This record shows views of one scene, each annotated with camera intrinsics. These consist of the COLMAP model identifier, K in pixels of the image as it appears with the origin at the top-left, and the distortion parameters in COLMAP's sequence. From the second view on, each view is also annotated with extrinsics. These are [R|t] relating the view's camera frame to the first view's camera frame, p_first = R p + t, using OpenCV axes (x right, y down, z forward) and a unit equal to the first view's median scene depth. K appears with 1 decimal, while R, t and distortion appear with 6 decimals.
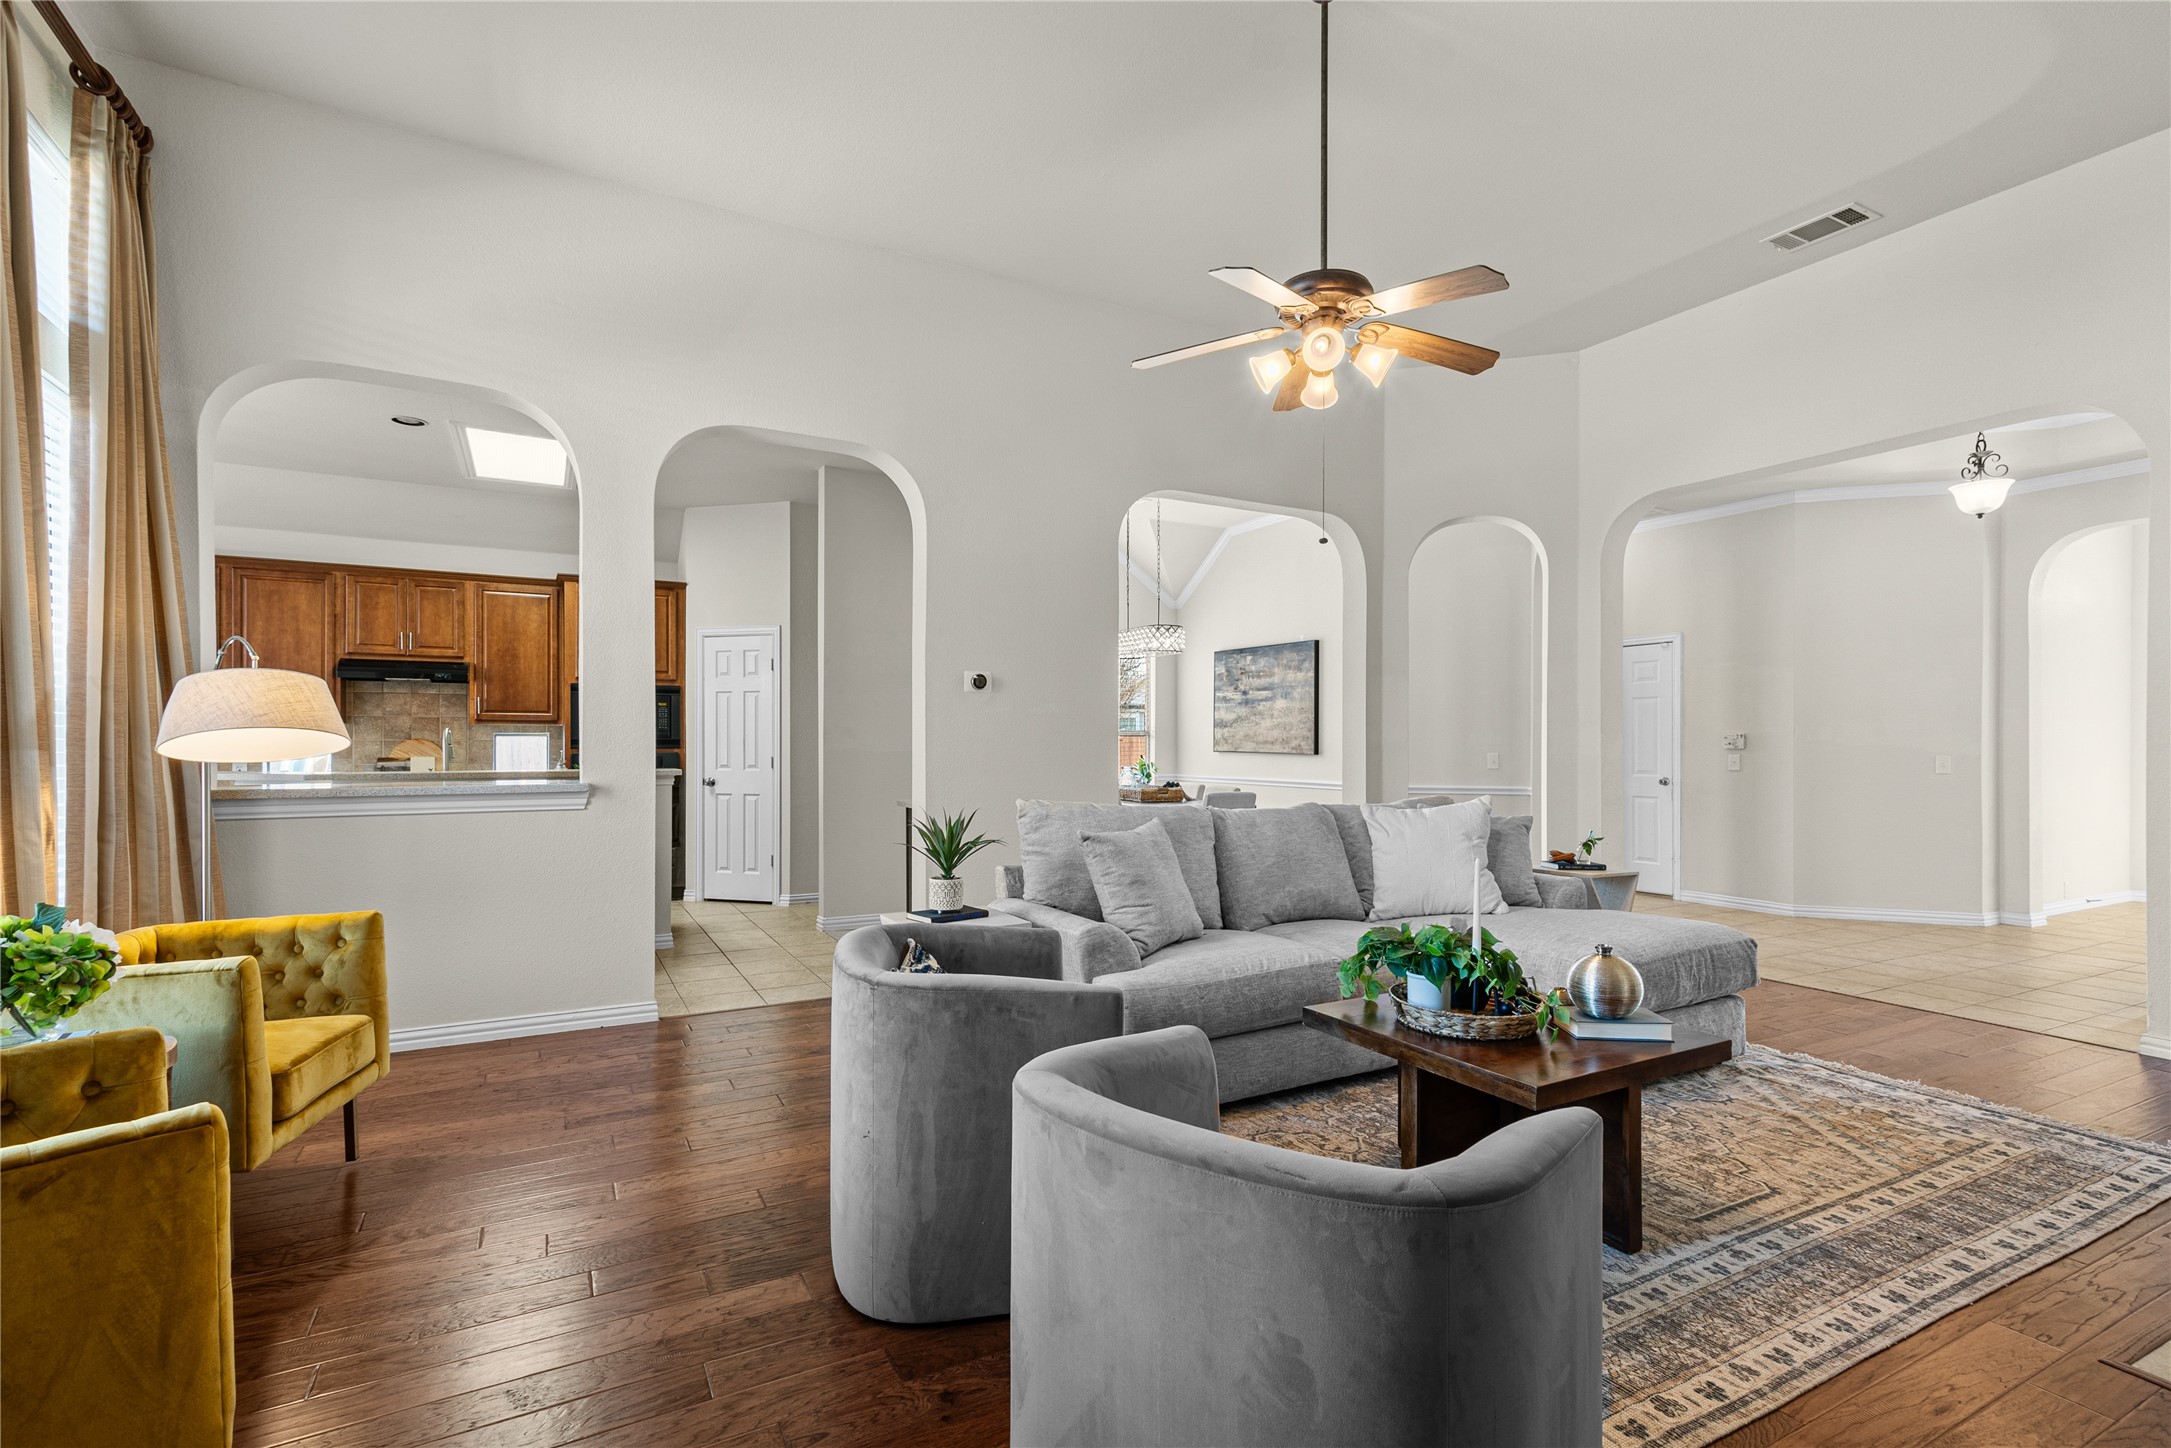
lens RADIAL K [[1008.3, 0, 1074.2], [0, 1008.3, 725.1], [0, 0, 1]] dist [0.021230, 0.000411]
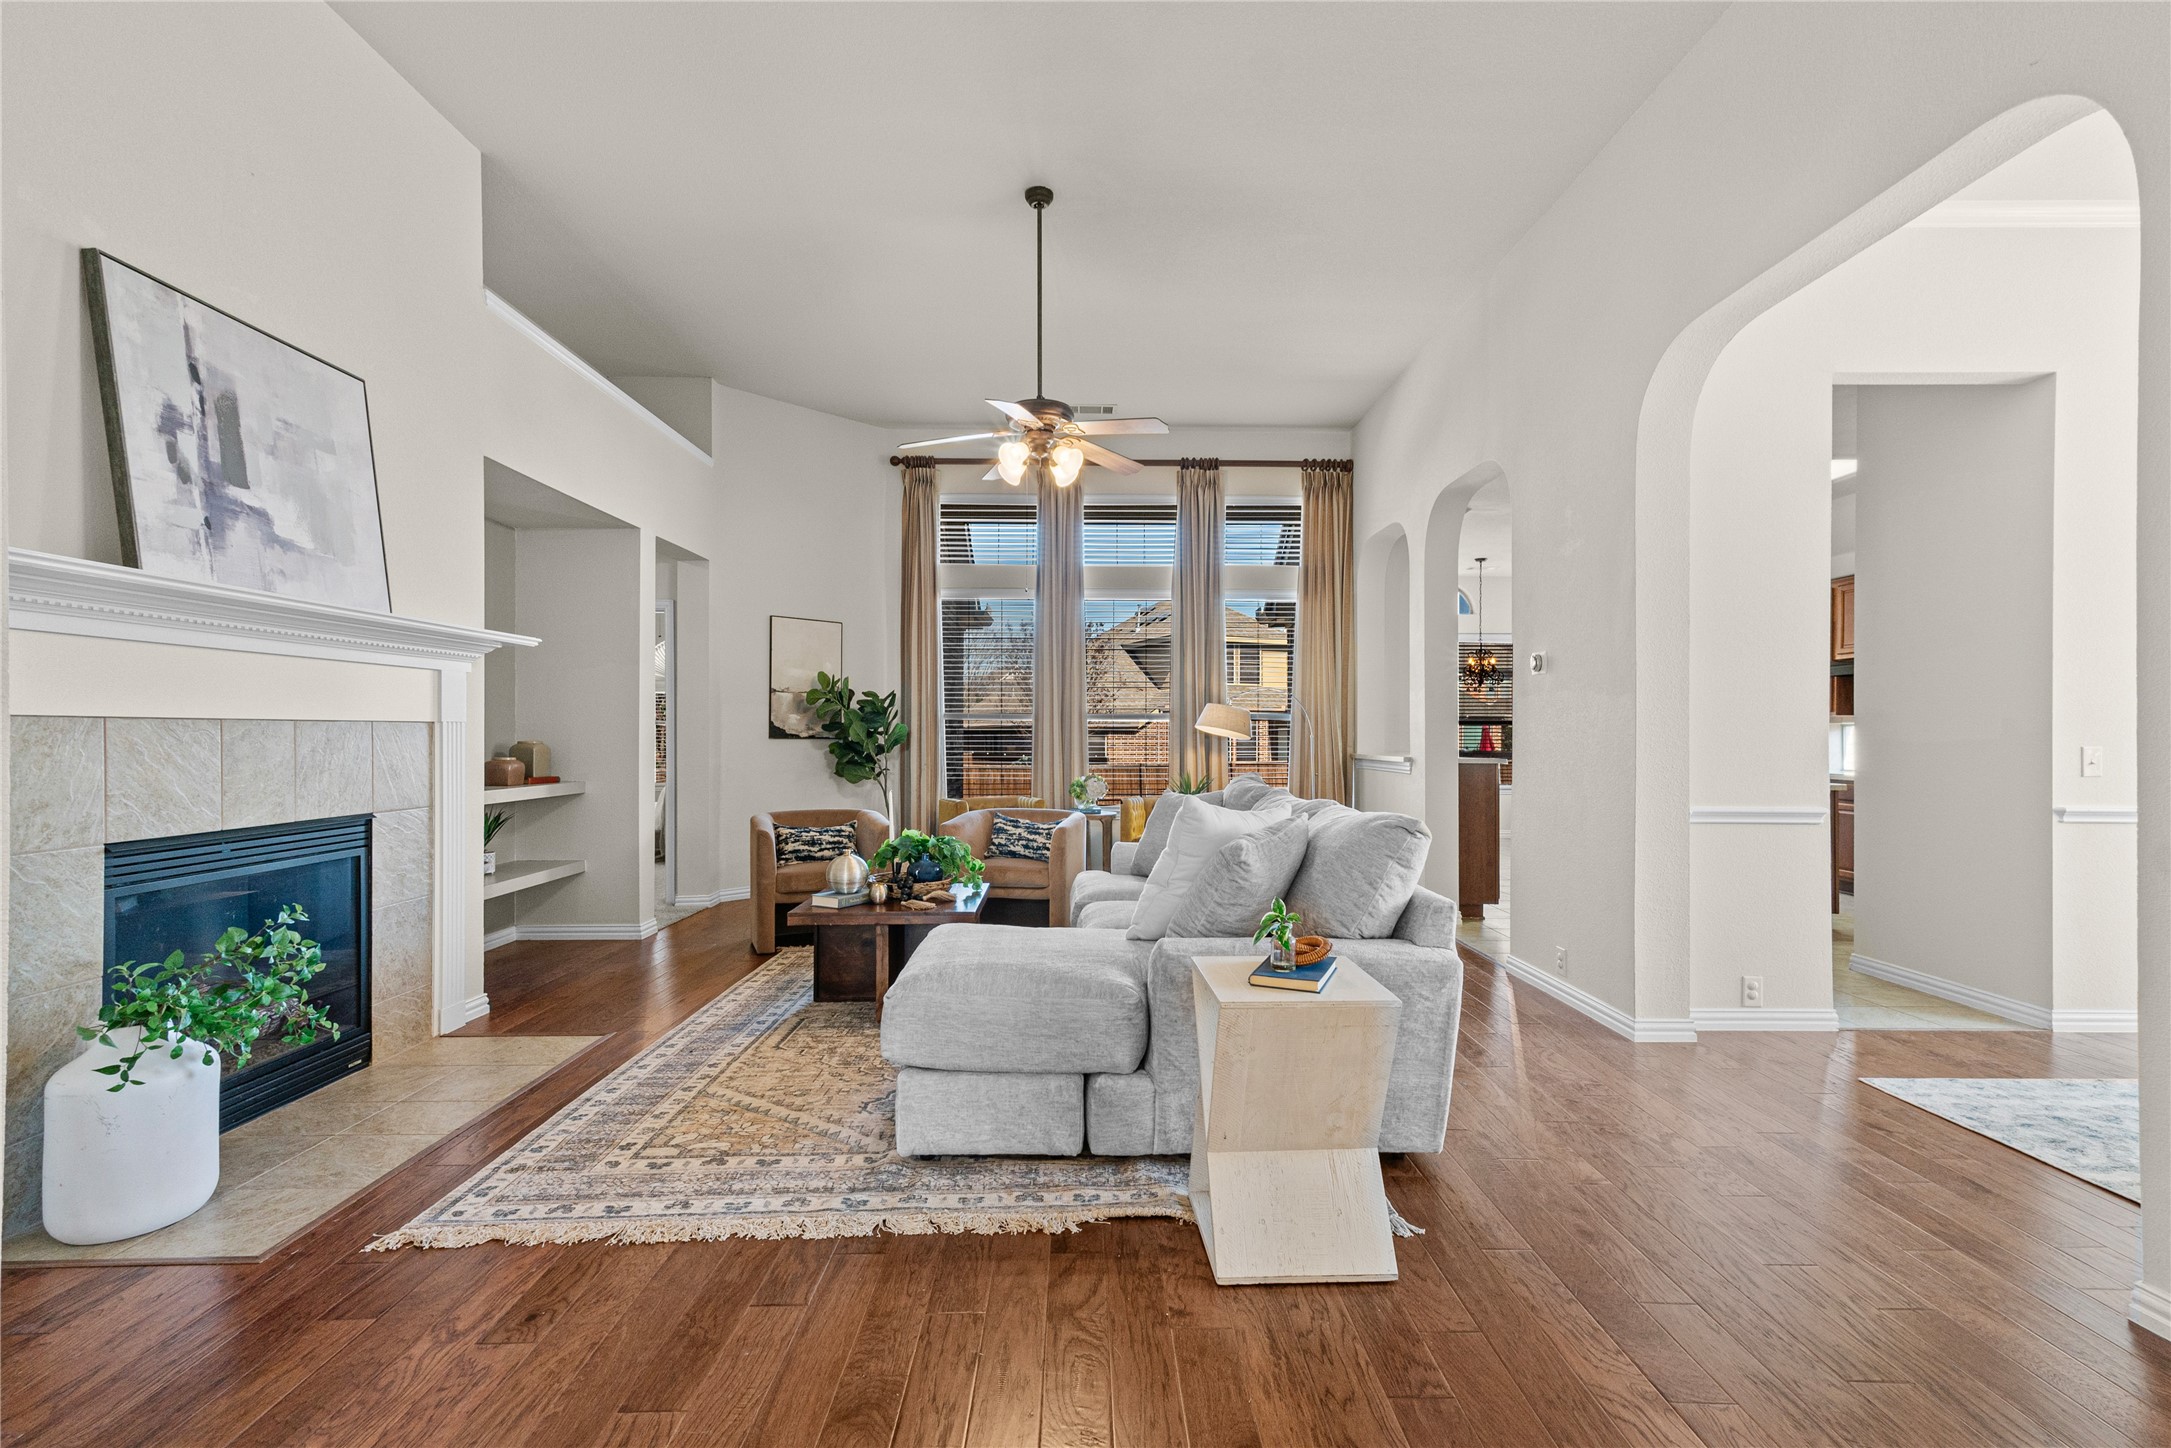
lens RADIAL K [[975.8, 0, 1082.8], [0, 975.8, 716.9], [0, 0, 1]] dist [0.018454, 0.000881]
pose [[-0.464933, -0.019006, -0.885142, 1.667750], [0.015725, 0.999435, -0.029720, 0.058595], [0.885206, -0.027736, -0.464371, 1.987985]]
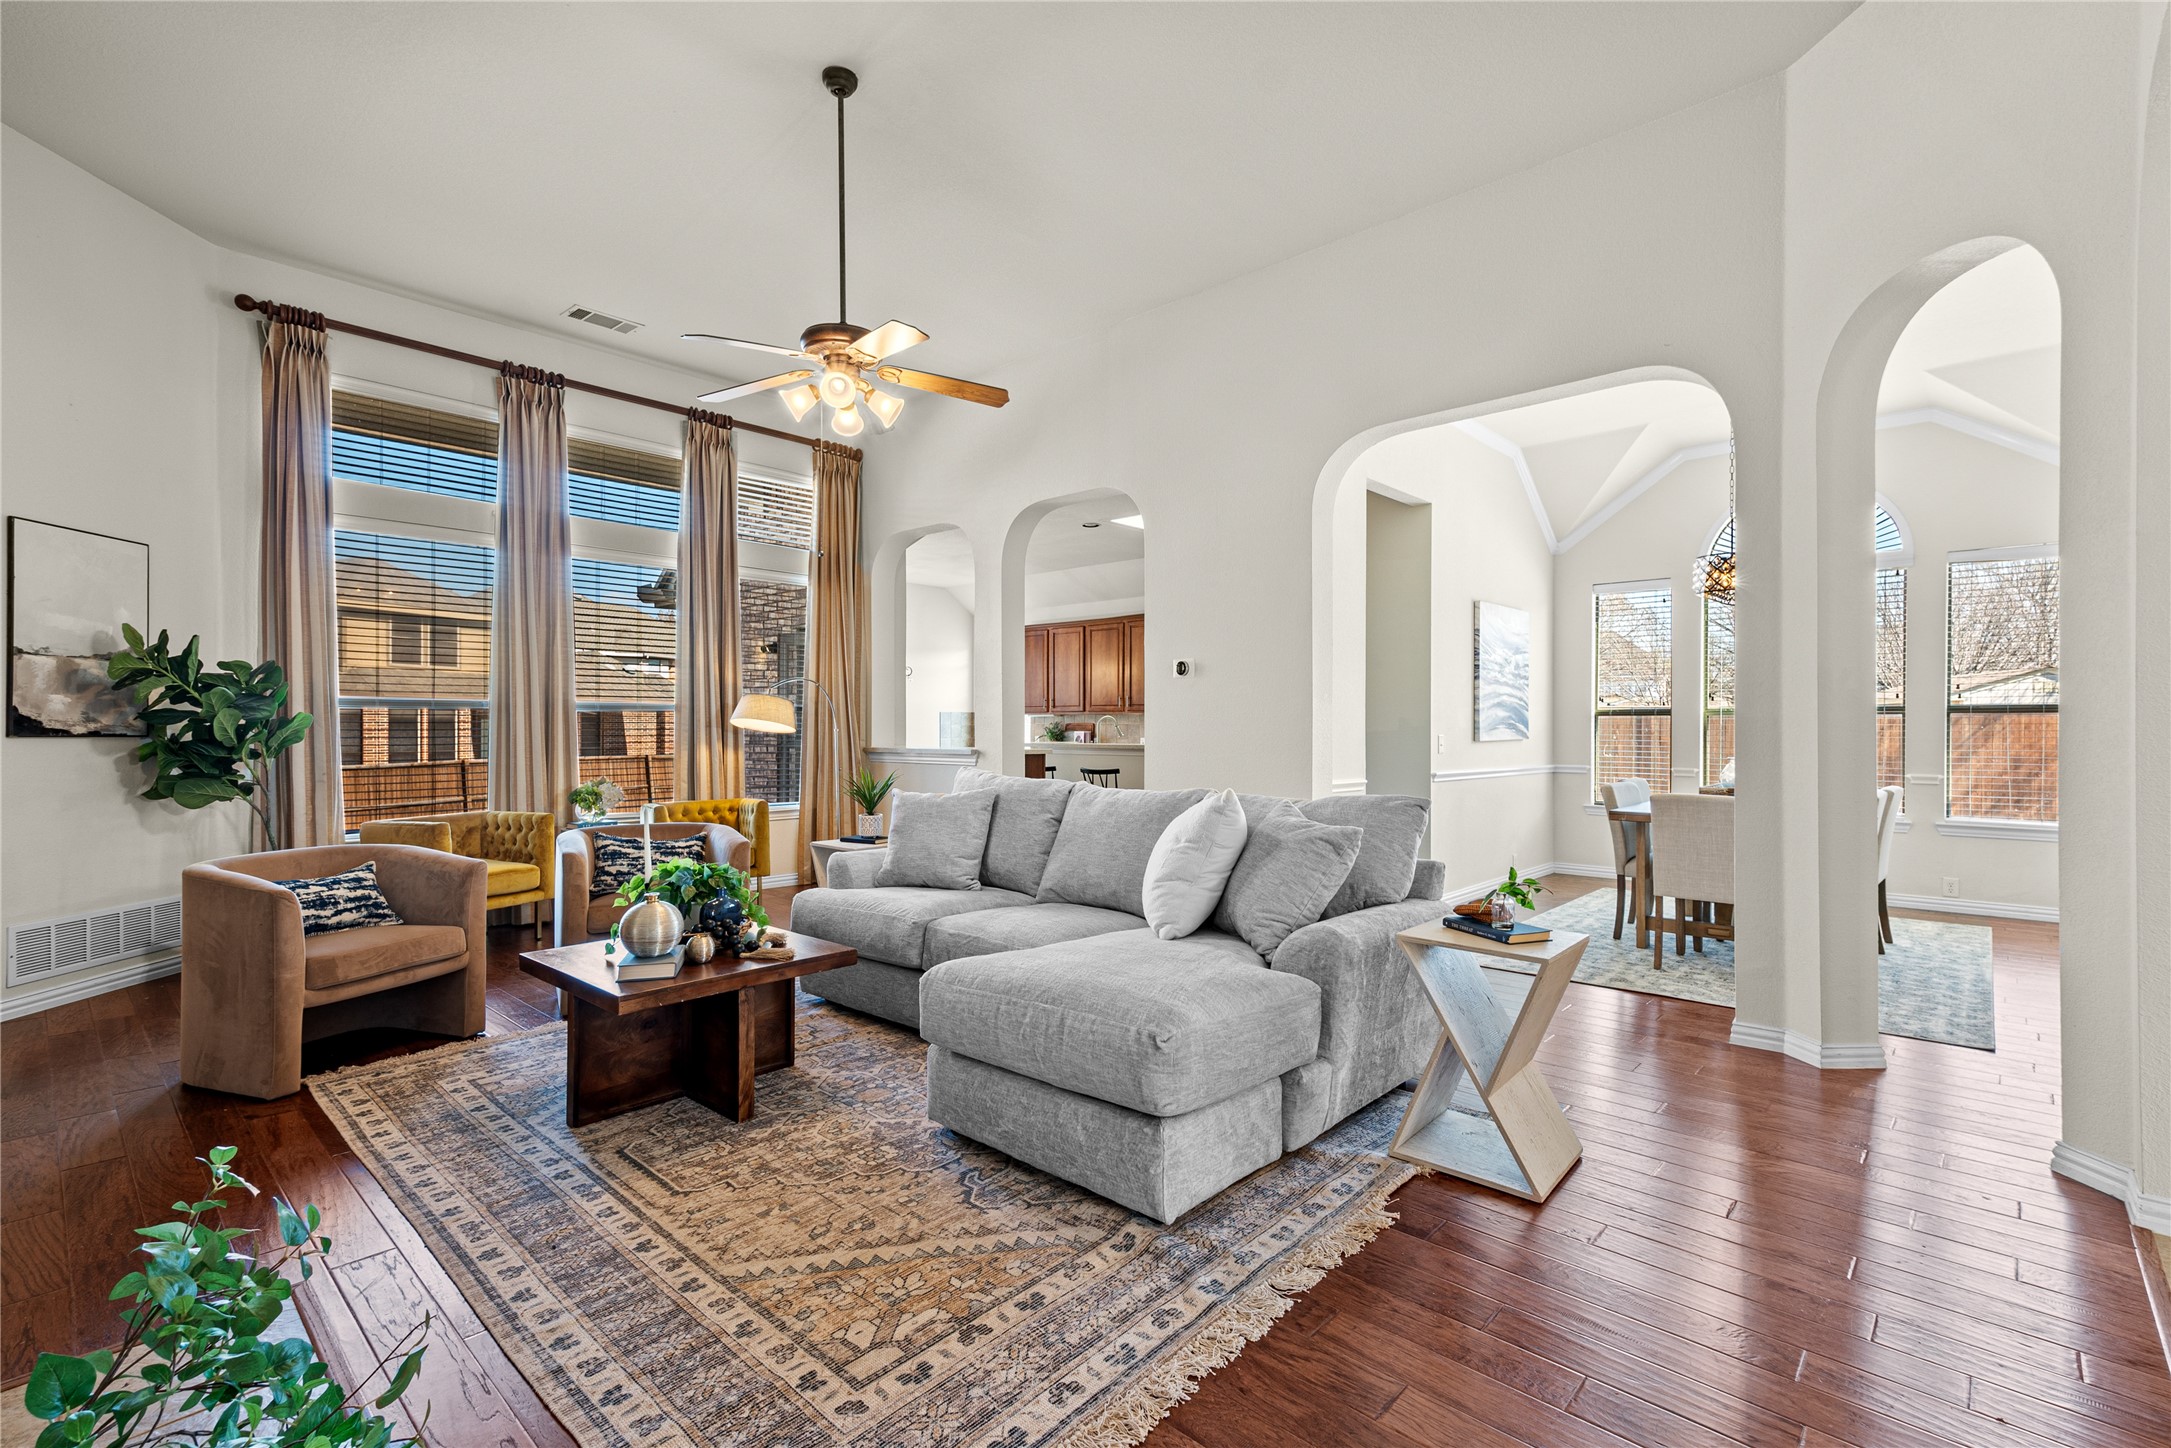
lens RADIAL K [[975.8, 0, 1082.8], [0, 975.8, 716.9], [0, 0, 1]] dist [0.018454, 0.000881]
pose [[0.314897, -0.013482, -0.949030, 1.652158], [0.020514, 0.999762, -0.007396, 0.039206], [0.948904, -0.017139, 0.315098, 1.075506]]
